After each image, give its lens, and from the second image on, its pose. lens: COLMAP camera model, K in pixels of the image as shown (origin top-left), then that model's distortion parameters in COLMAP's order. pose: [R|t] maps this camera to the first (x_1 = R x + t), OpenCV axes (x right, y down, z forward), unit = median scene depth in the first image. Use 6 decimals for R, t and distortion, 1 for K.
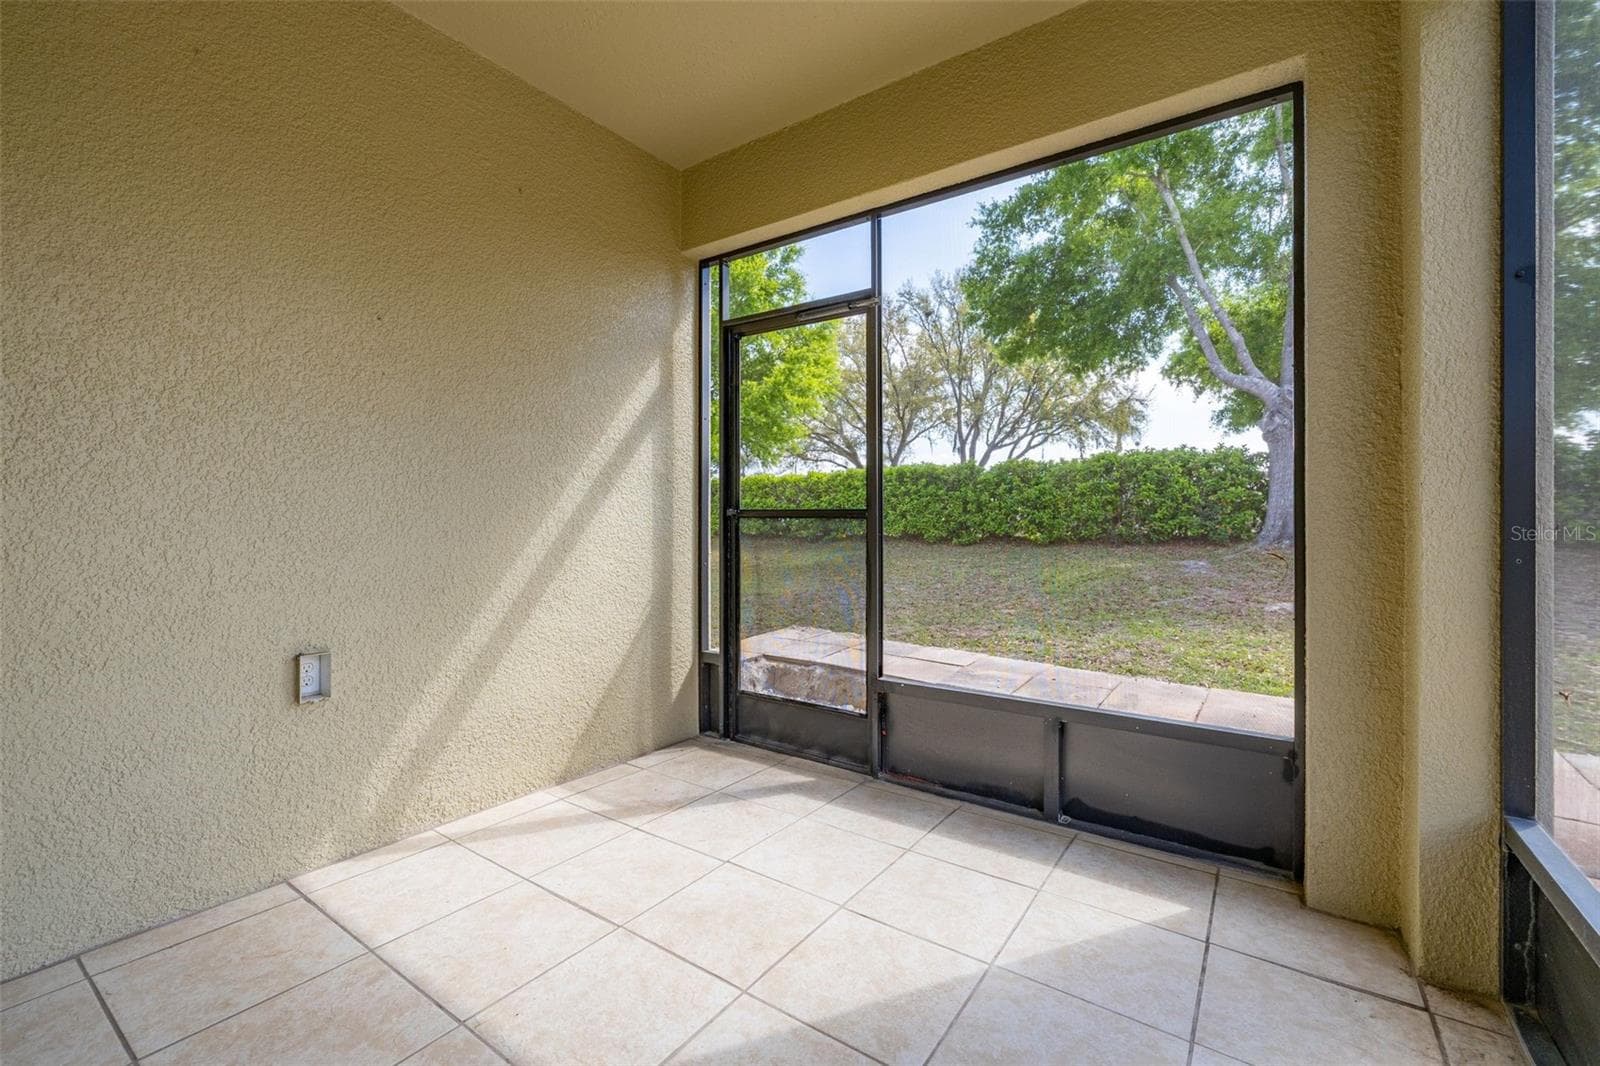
lens RADIAL K [[687.3, 0, 797.2], [0, 687.3, 520.5], [0, 0, 1]] dist [0.000681, 0.000261]
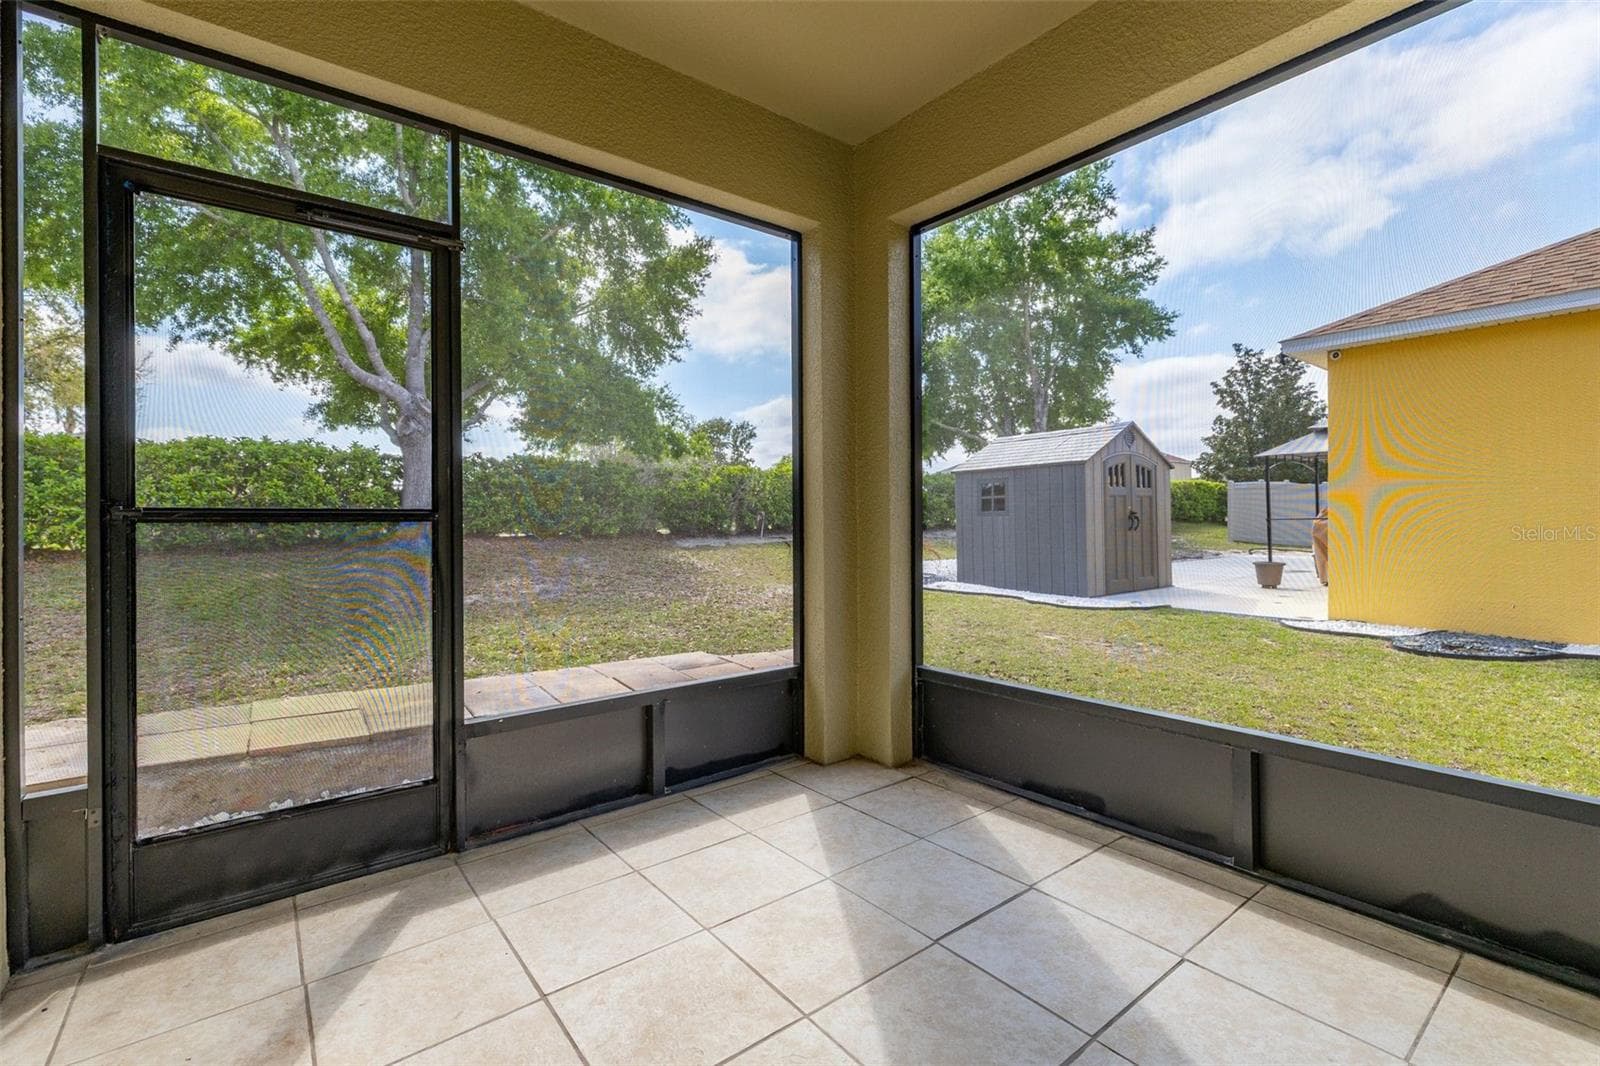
lens RADIAL K [[711.5, 0, 804.6], [0, 711.5, 519.7], [0, 0, 1]] dist [0.001591, 0.000403]
pose [[0.274375, -0.005886, 0.961605, -0.573599], [0.008221, 0.999959, 0.003775, -0.004585], [-0.961588, 0.006869, 0.274412, 0.406584]]
